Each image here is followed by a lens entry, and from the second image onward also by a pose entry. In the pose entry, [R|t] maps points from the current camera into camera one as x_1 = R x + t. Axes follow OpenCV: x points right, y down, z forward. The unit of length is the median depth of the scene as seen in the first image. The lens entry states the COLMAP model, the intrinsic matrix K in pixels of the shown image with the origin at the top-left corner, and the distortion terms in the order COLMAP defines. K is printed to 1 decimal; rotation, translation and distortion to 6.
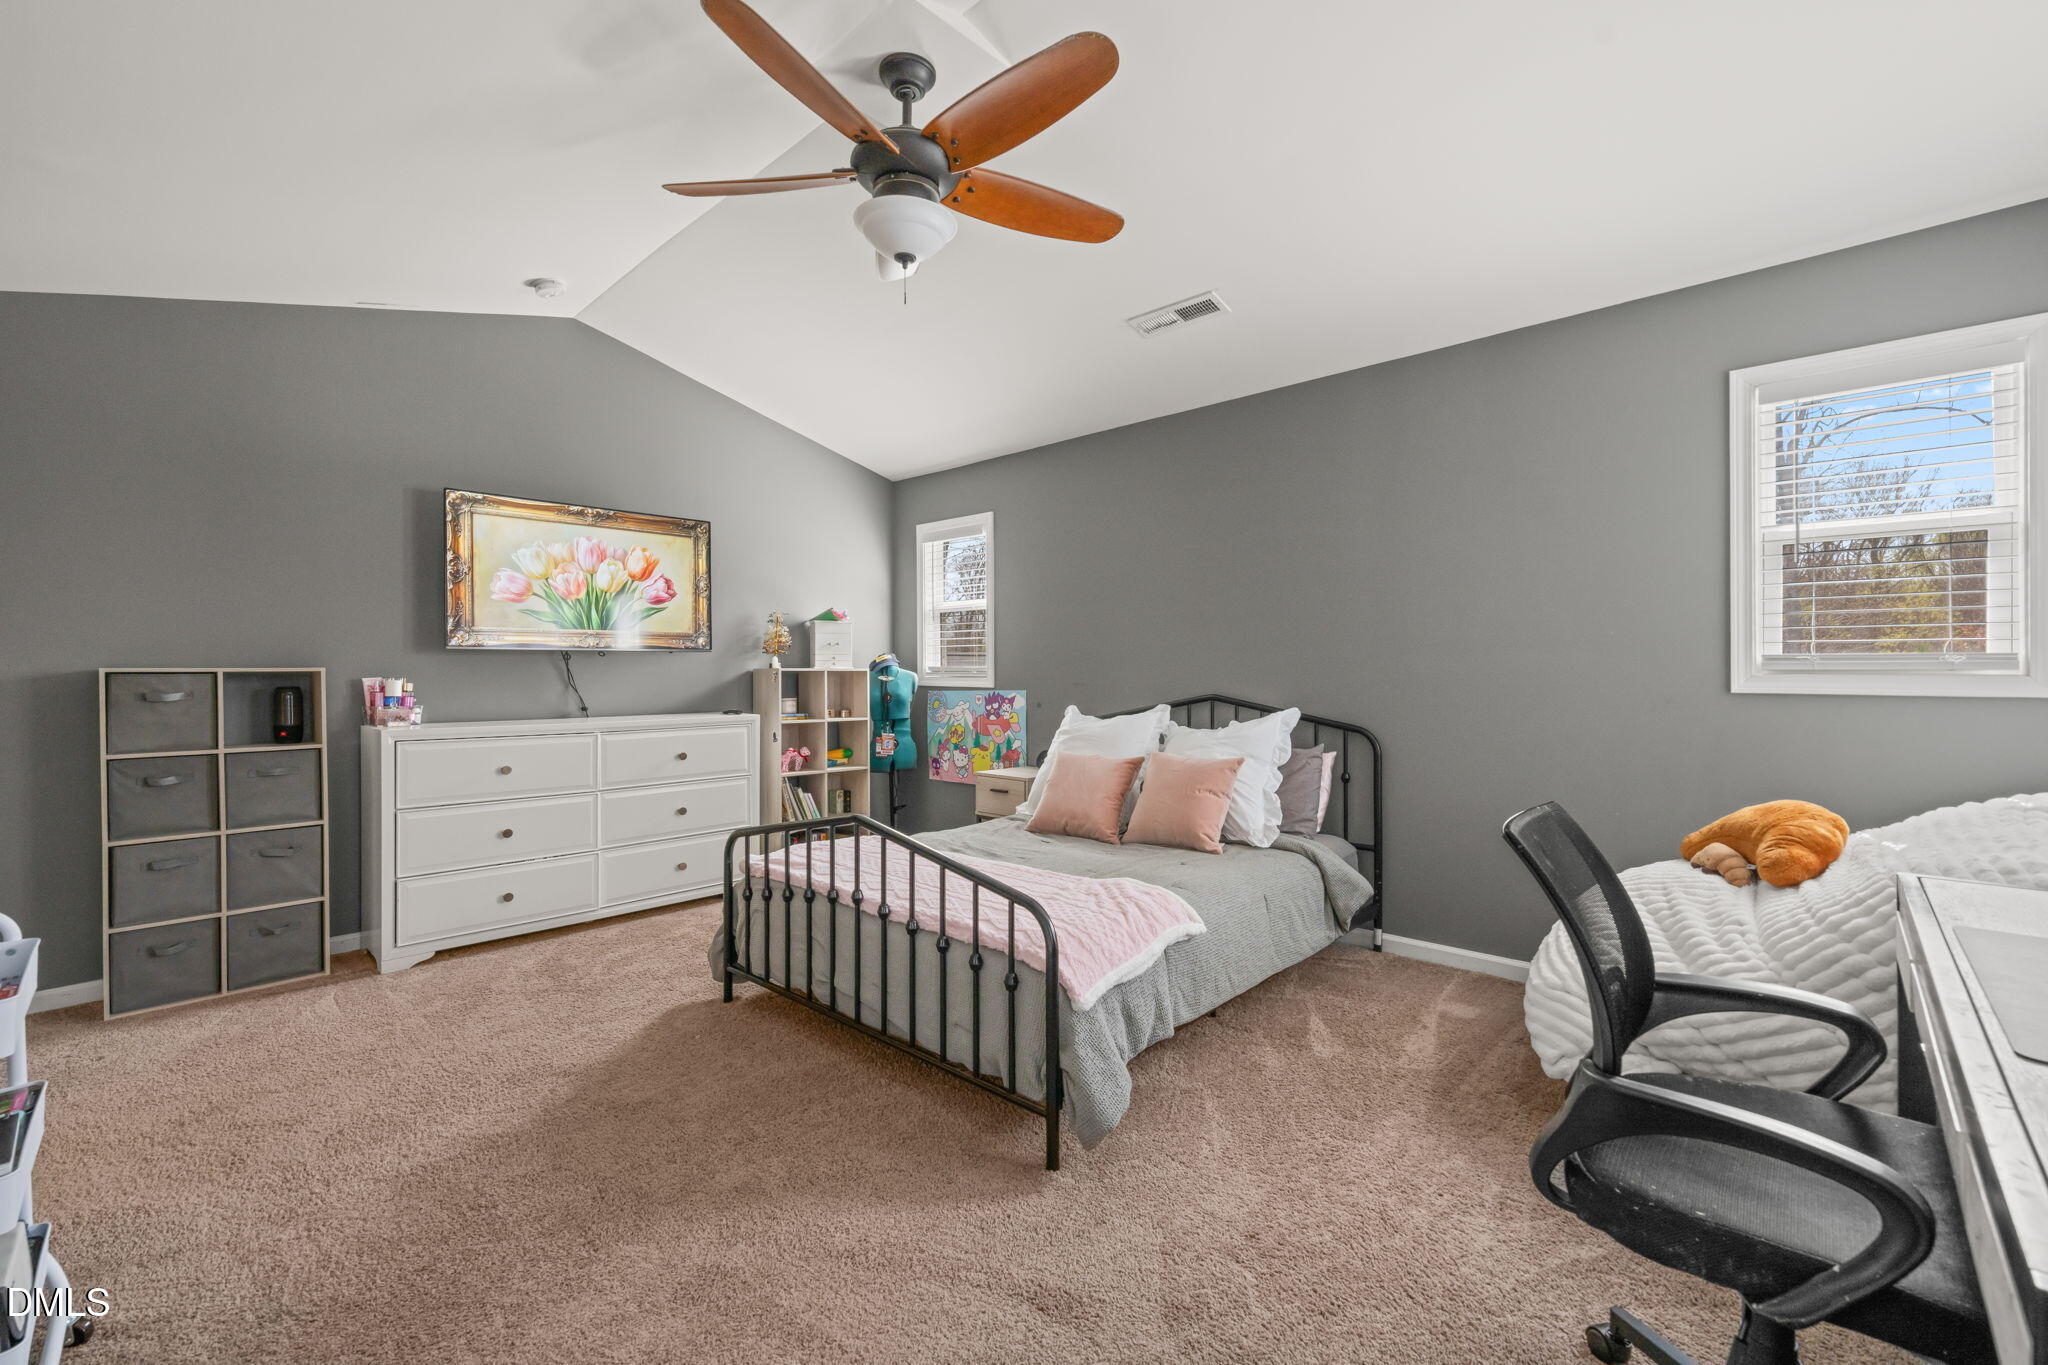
lens RADIAL K [[859.5, 0, 1027.9], [0, 859.5, 667.9], [0, 0, 1]] dist [0.002409, 0.000266]
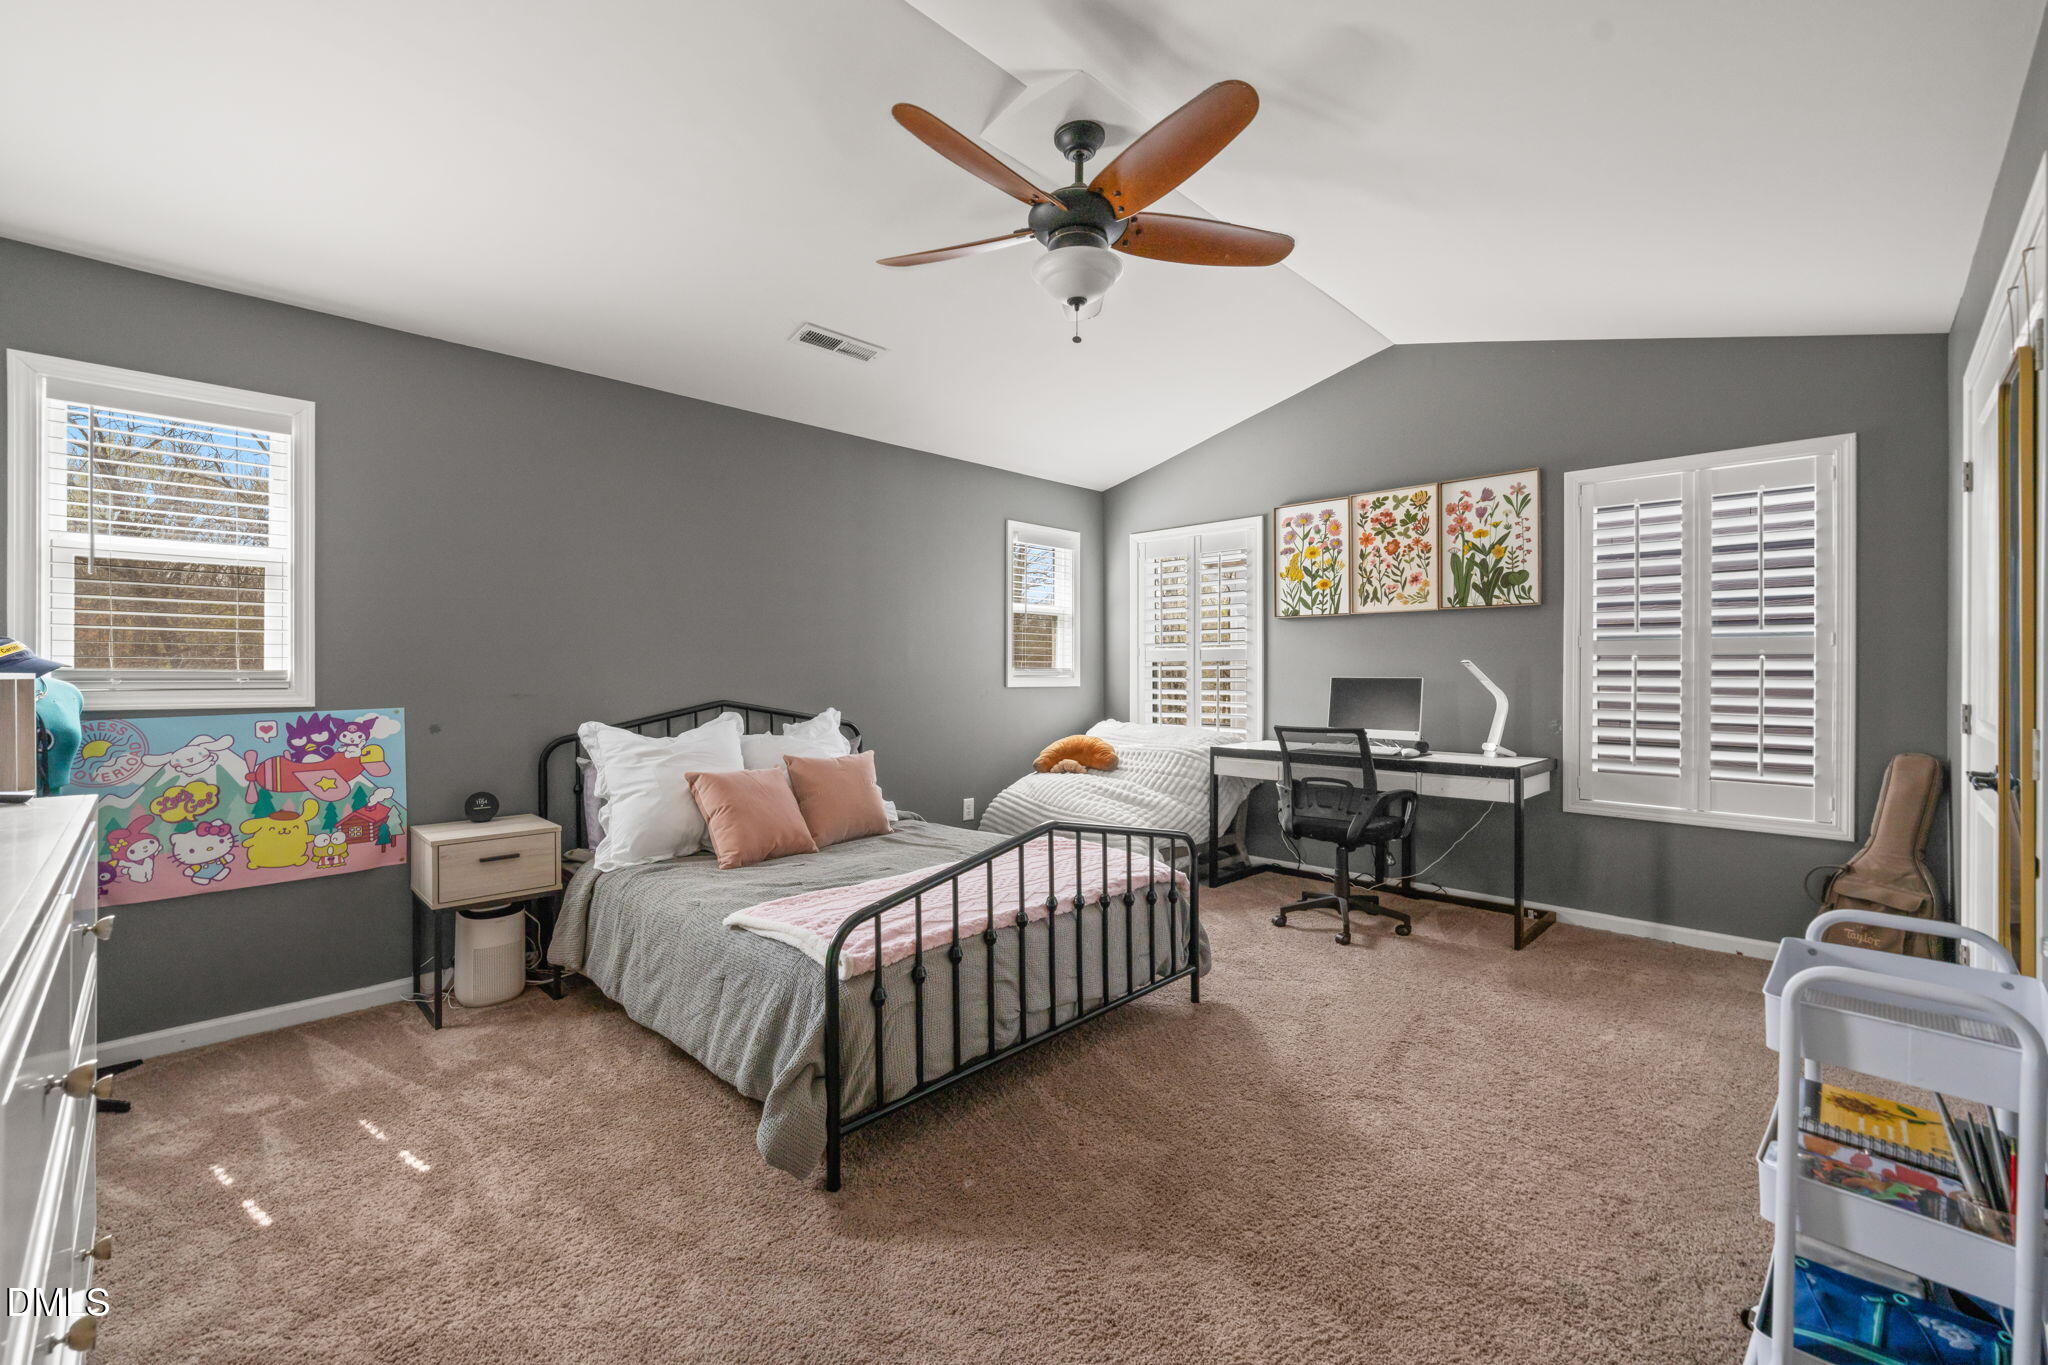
lens RADIAL K [[828.5, 0, 1024.3], [0, 828.5, 672.6], [0, 0, 1]] dist [-0.001281, 0.000068]
pose [[0.028651, 0.000925, 0.999589, -0.601035], [-0.003433, 0.999994, -0.000827, -0.001306], [-0.999584, -0.003408, 0.028654, 0.518664]]
